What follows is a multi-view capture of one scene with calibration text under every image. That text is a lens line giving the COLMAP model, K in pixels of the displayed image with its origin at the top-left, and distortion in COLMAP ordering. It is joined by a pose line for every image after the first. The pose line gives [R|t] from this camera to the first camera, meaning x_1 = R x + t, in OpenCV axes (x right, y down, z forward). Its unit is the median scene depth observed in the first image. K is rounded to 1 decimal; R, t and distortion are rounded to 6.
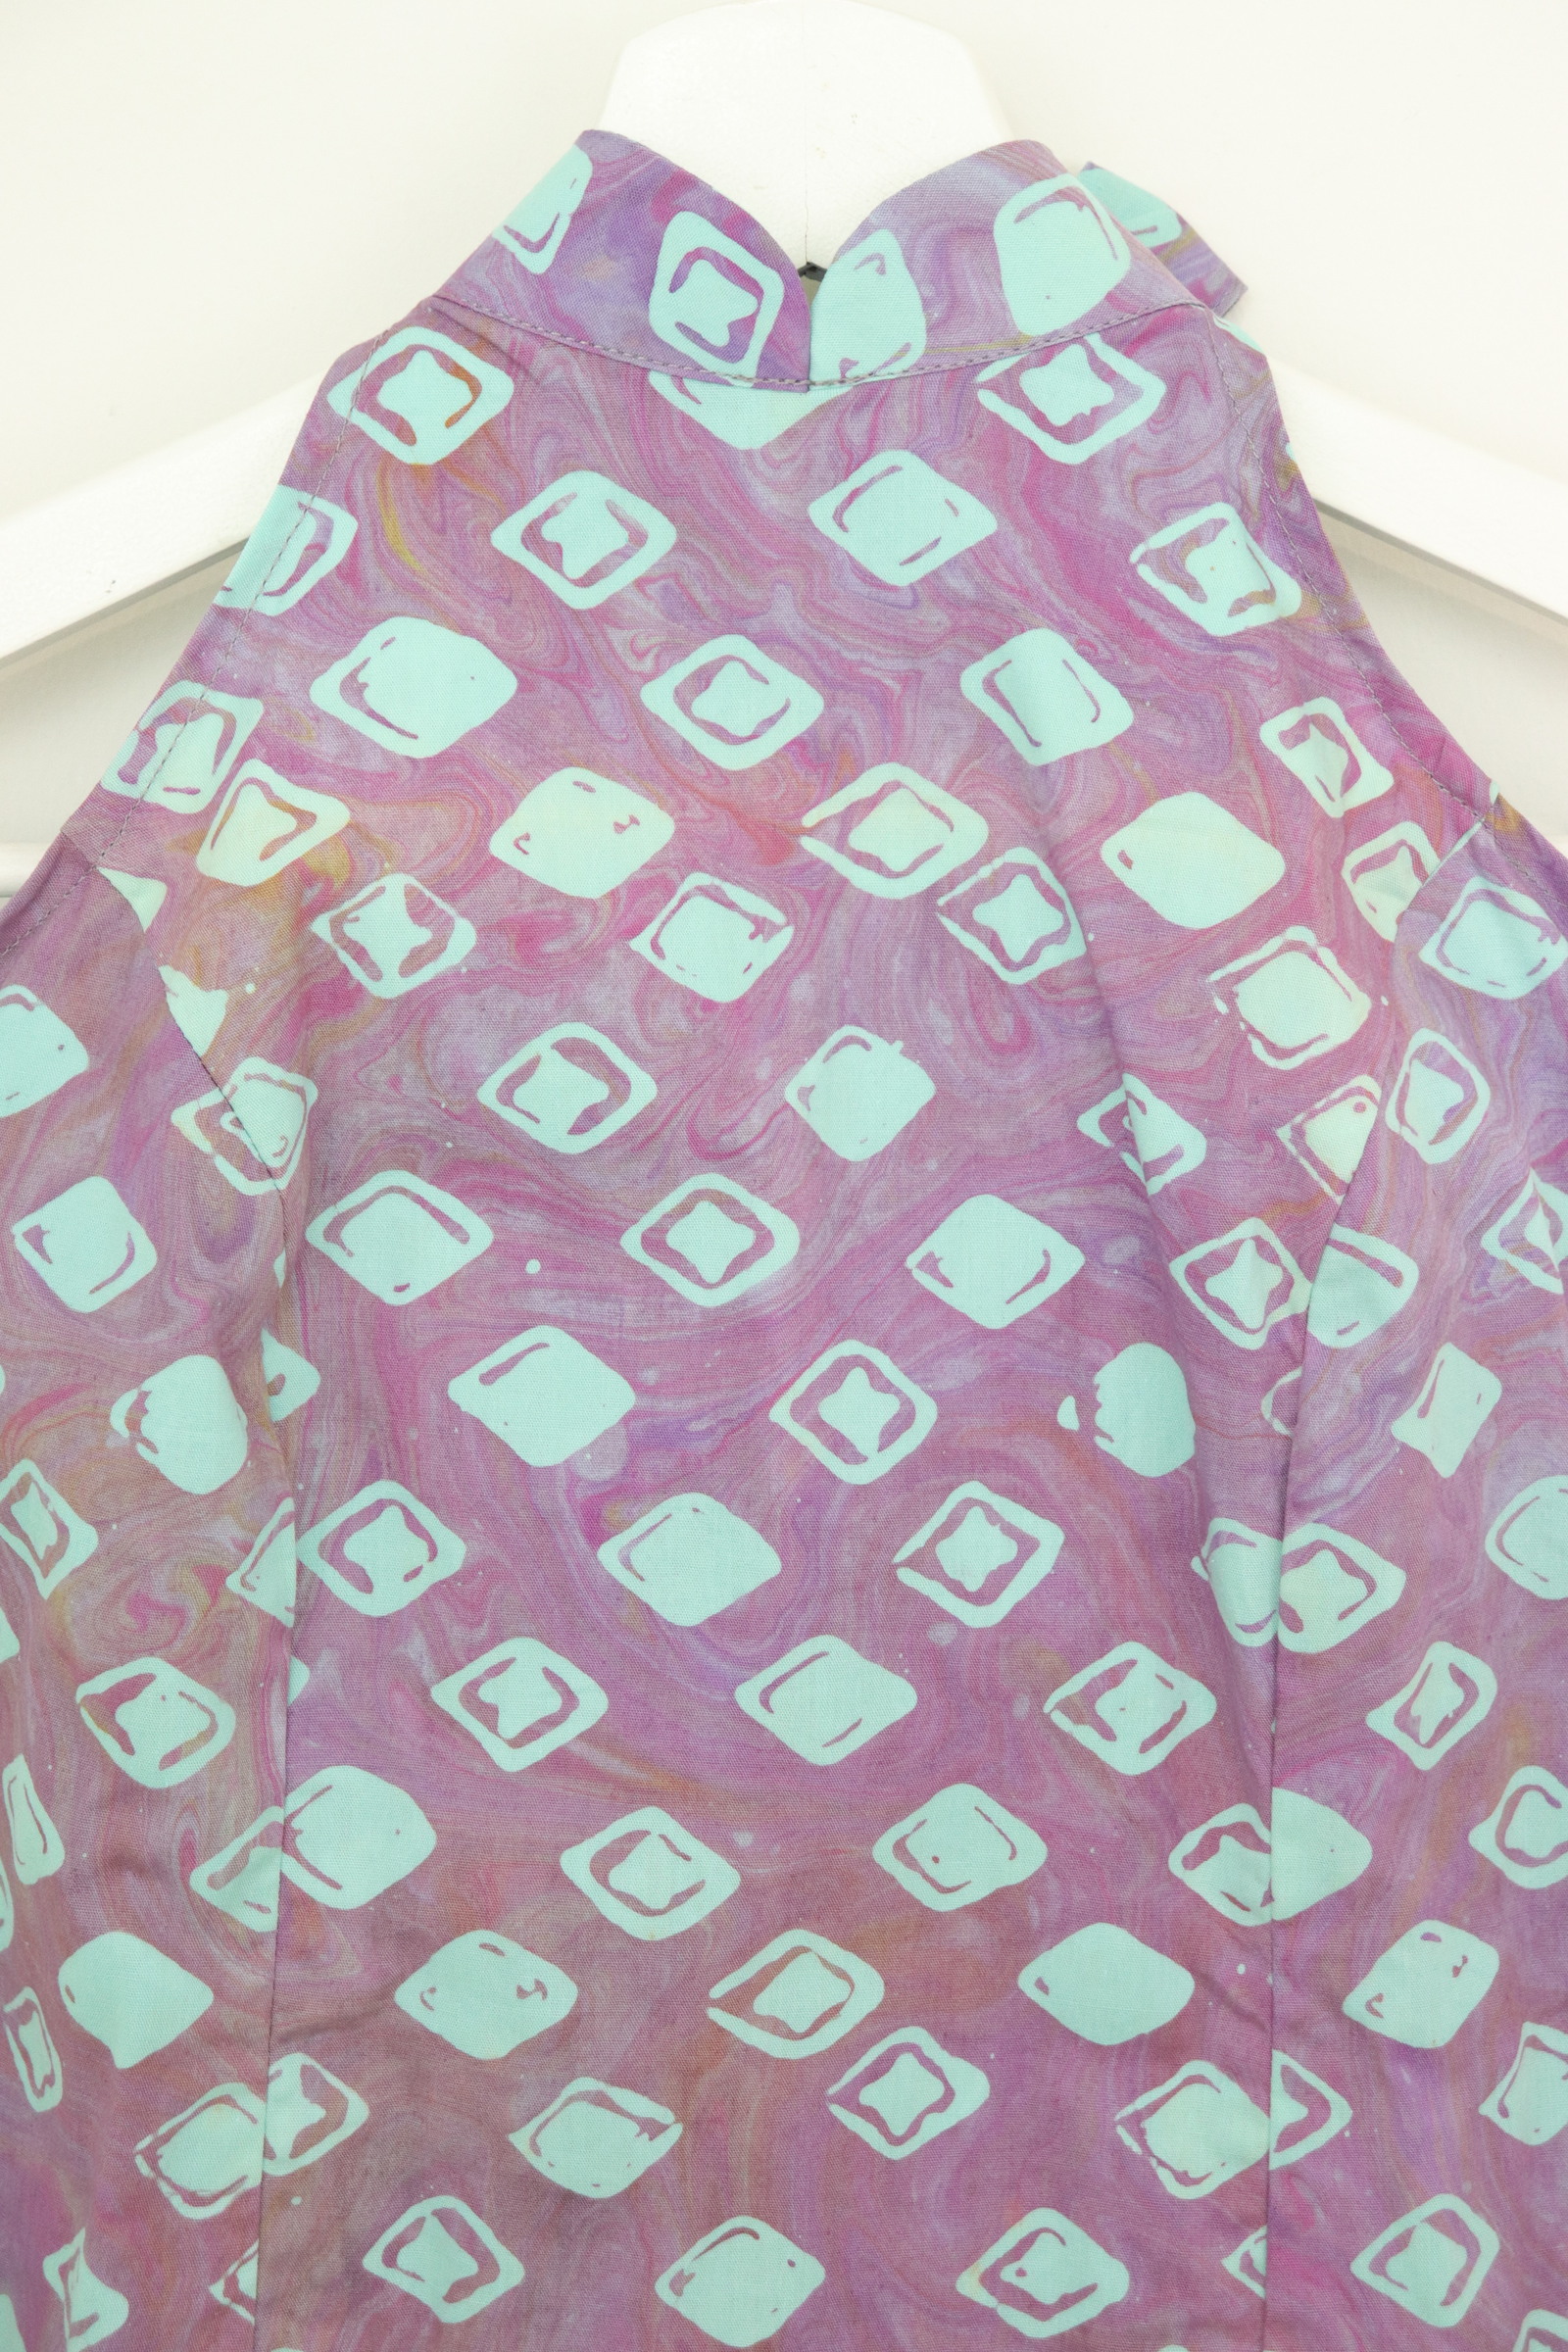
lens RADIAL K [[4346.2, 0, 791.2], [0, 4346.2, 1181.6], [0, 0, 1]] dist [0.179953, 0.000000]
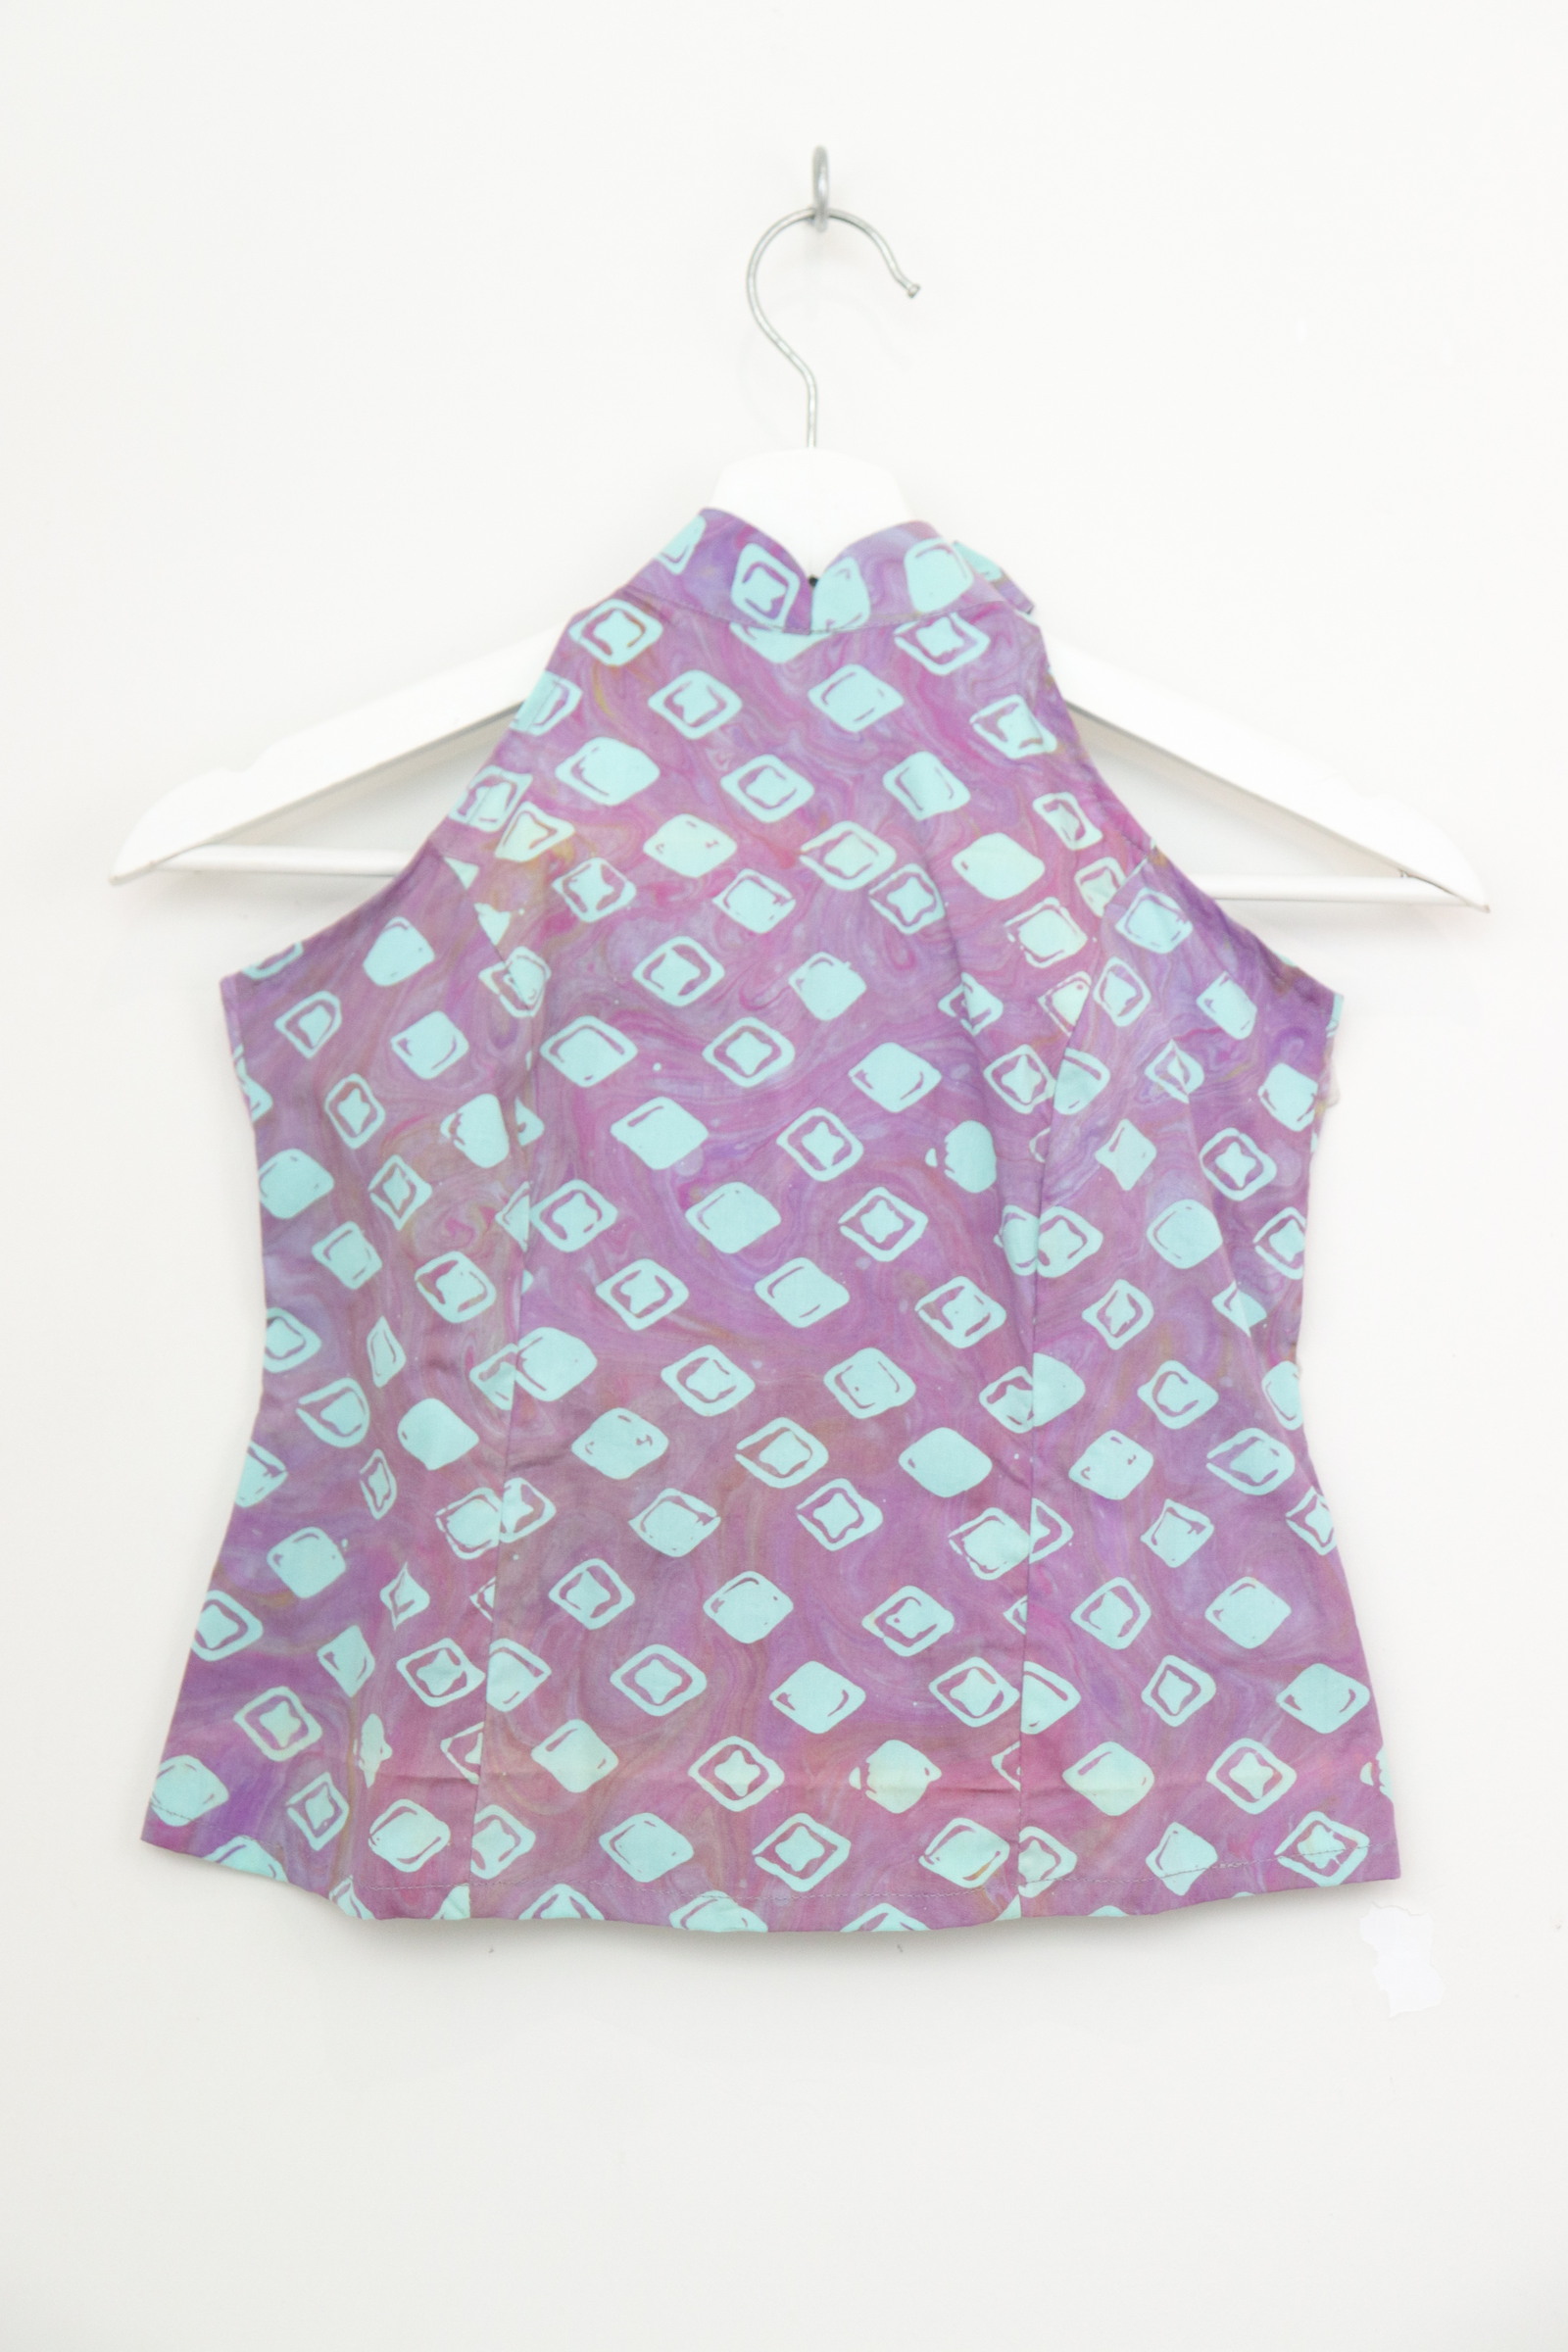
lens RADIAL K [[4346.2, 0, 776.3], [0, 4346.2, 1169.9], [0, 0, 1]] dist [0.179953, 0.000000]
pose [[0.999620, 0.027521, 0.001636, -0.007956], [-0.026842, 0.985072, -0.170037, 0.393359], [-0.006292, 0.169928, 0.985436, -0.906237]]
